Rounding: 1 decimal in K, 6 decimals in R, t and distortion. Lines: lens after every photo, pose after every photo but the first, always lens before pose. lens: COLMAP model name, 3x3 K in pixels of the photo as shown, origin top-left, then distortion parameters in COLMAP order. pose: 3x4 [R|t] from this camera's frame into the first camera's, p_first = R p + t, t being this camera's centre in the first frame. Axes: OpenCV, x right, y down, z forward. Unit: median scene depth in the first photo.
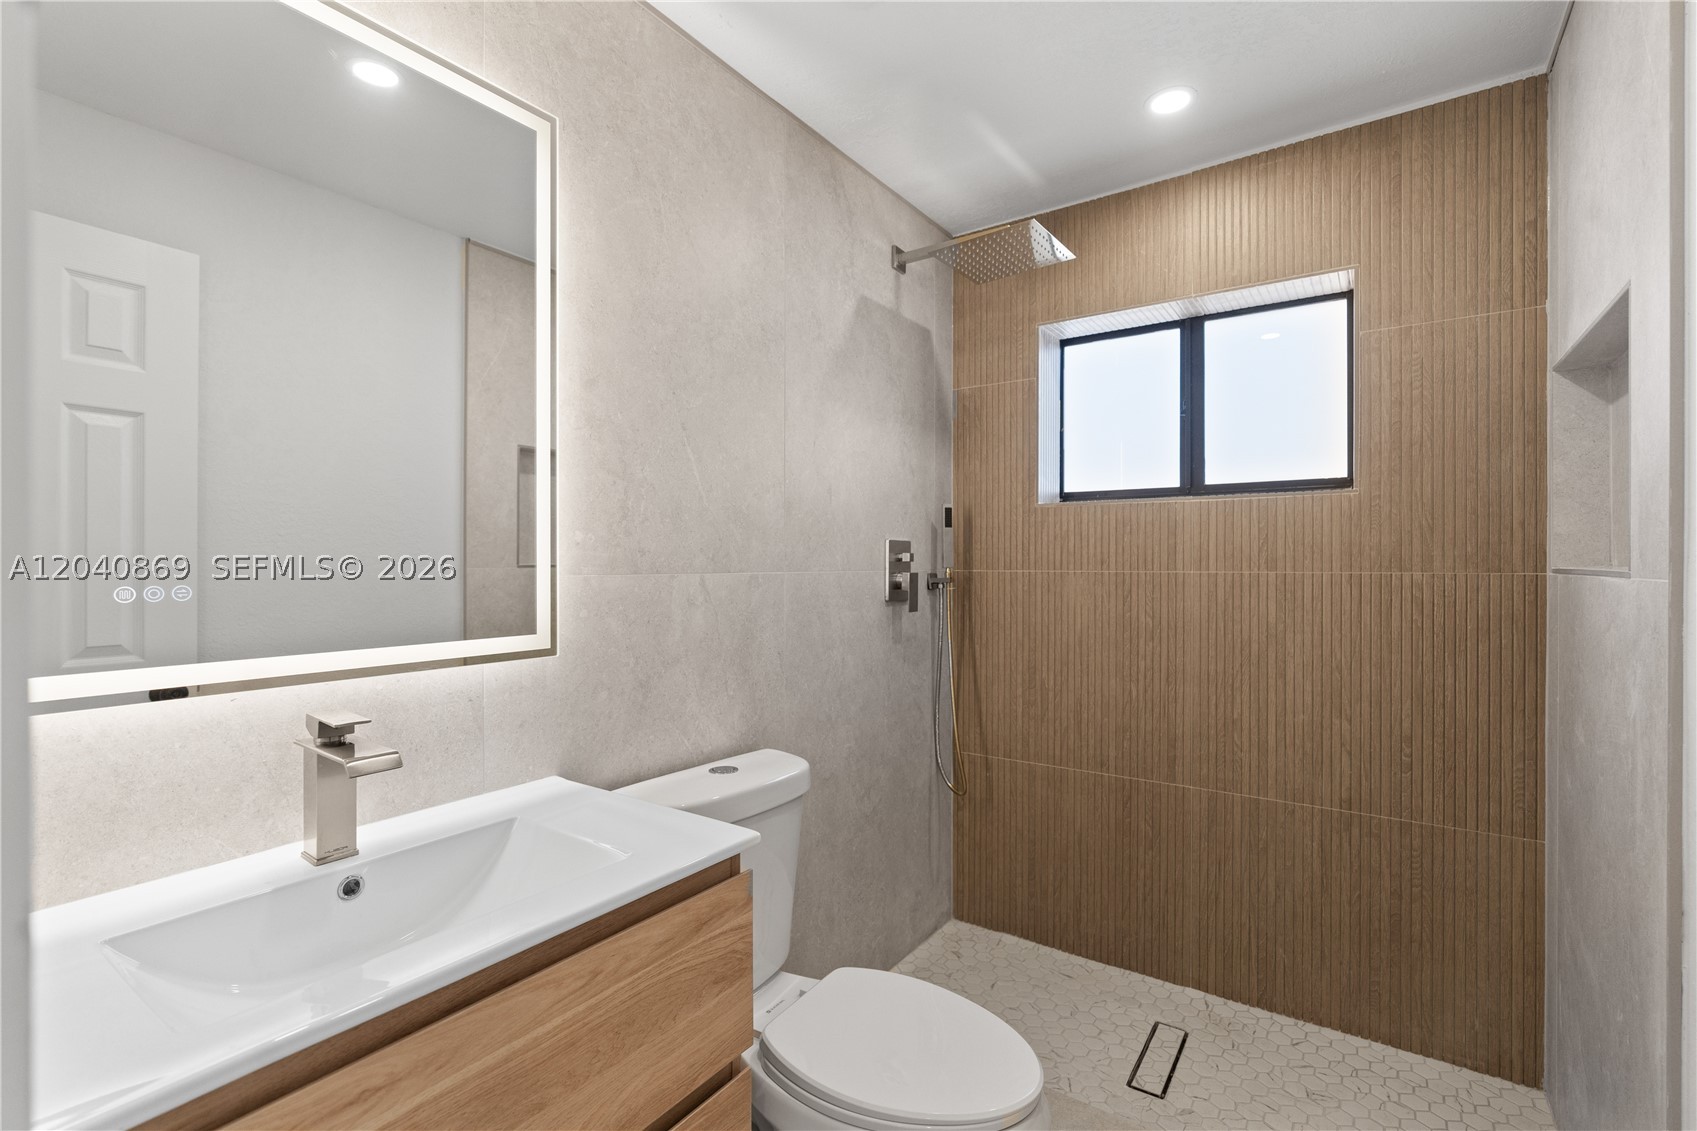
lens RADIAL K [[767.5, 0, 848.1], [0, 767.5, 565.1], [0, 0, 1]] dist [-0.008945, 0.004039]
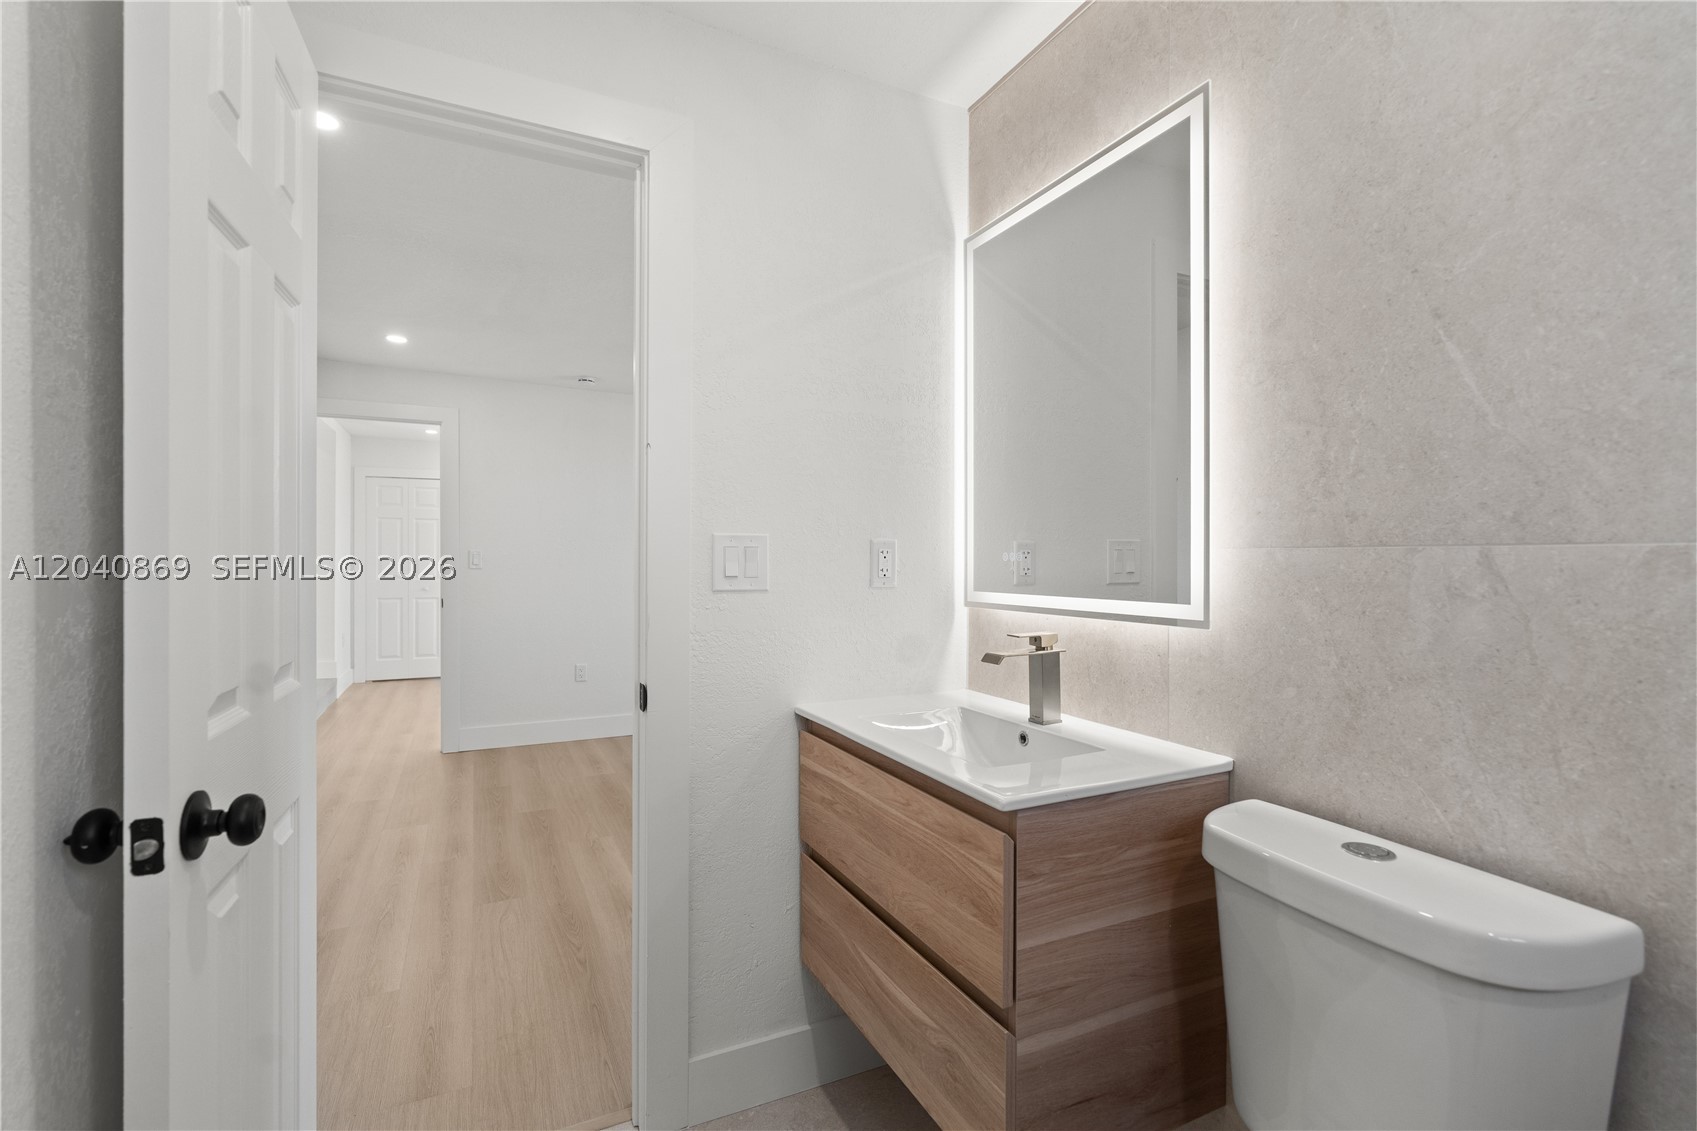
lens RADIAL K [[767.5, 0, 848.2], [0, 767.5, 564.2], [0, 0, 1]] dist [-0.008945, 0.004039]
pose [[-0.488286, 0.005531, -0.872666, 0.611181], [-0.004525, 0.999950, 0.008869, 0.024494], [0.872672, 0.008280, -0.488237, 0.941037]]
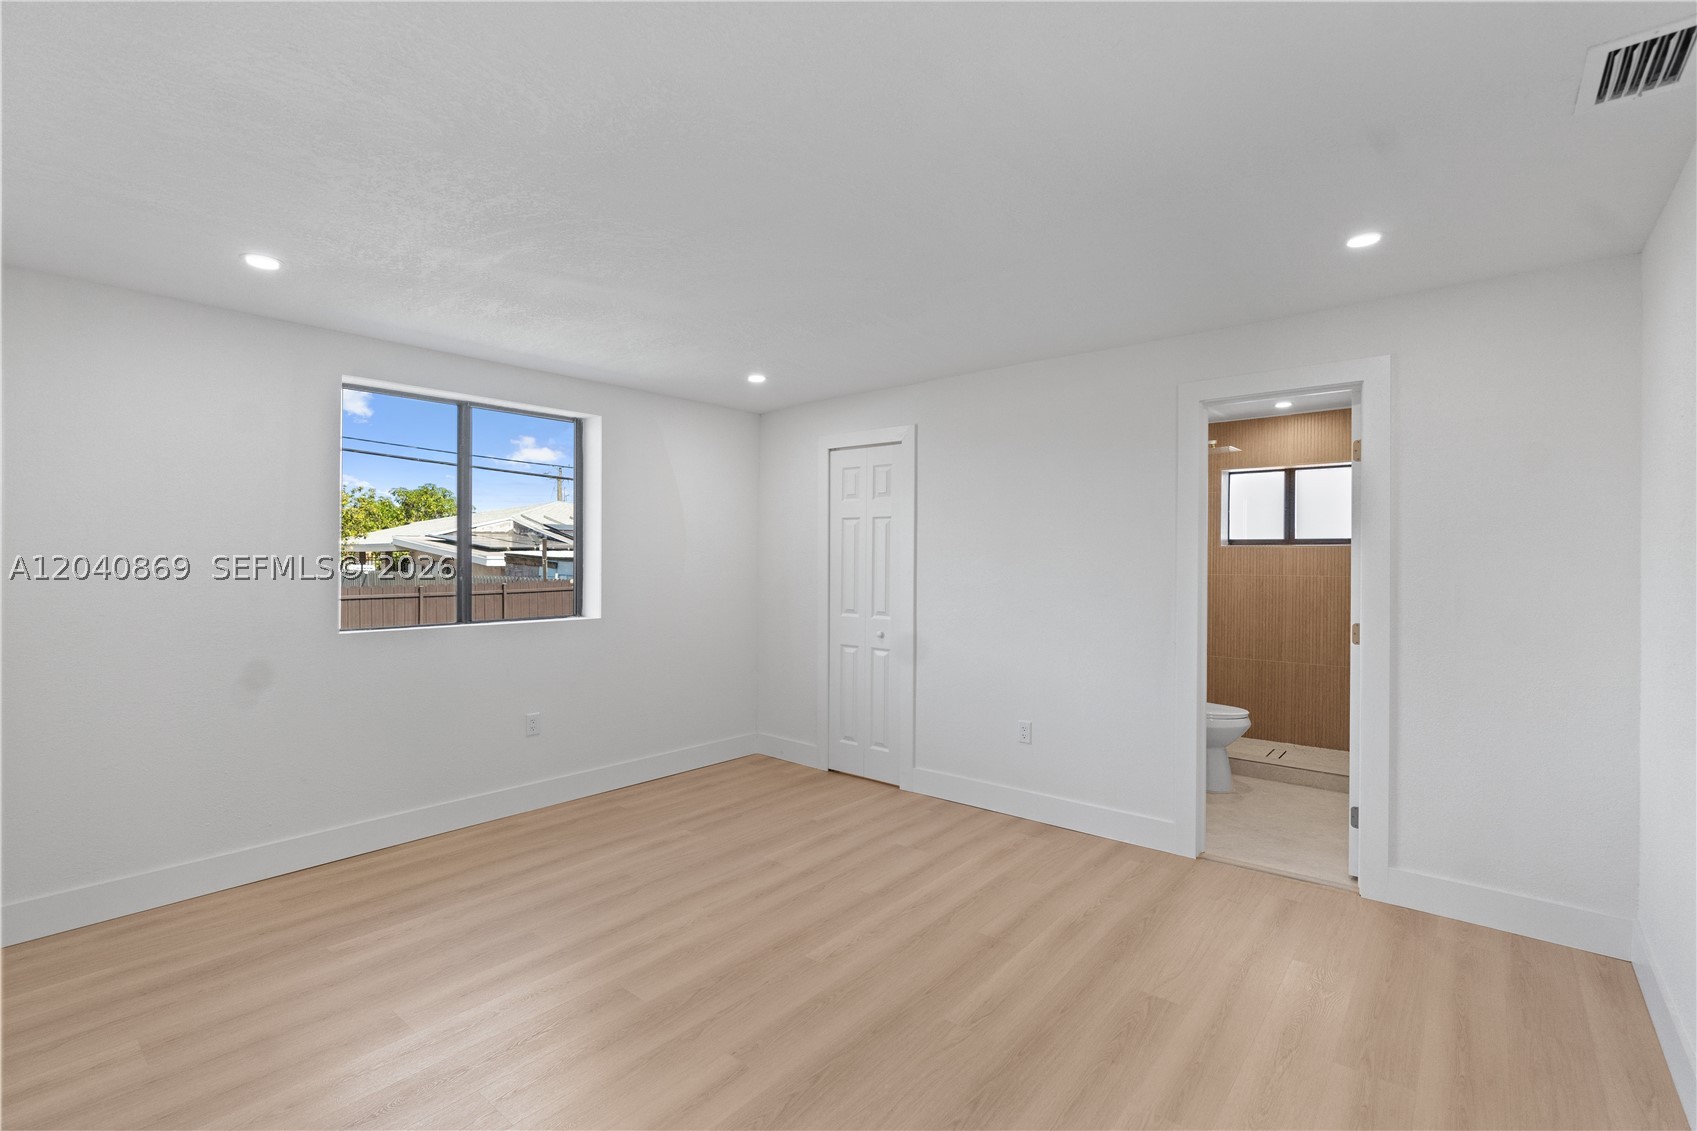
lens RADIAL K [[767.5, 0, 856.9], [0, 767.5, 565.5], [0, 0, 1]] dist [-0.008945, 0.004039]
pose [[0.996506, 0.003231, -0.083456, -1.037559], [-0.002789, 0.999981, 0.005413, -0.047013], [0.083472, -0.005161, 0.996497, -2.228305]]
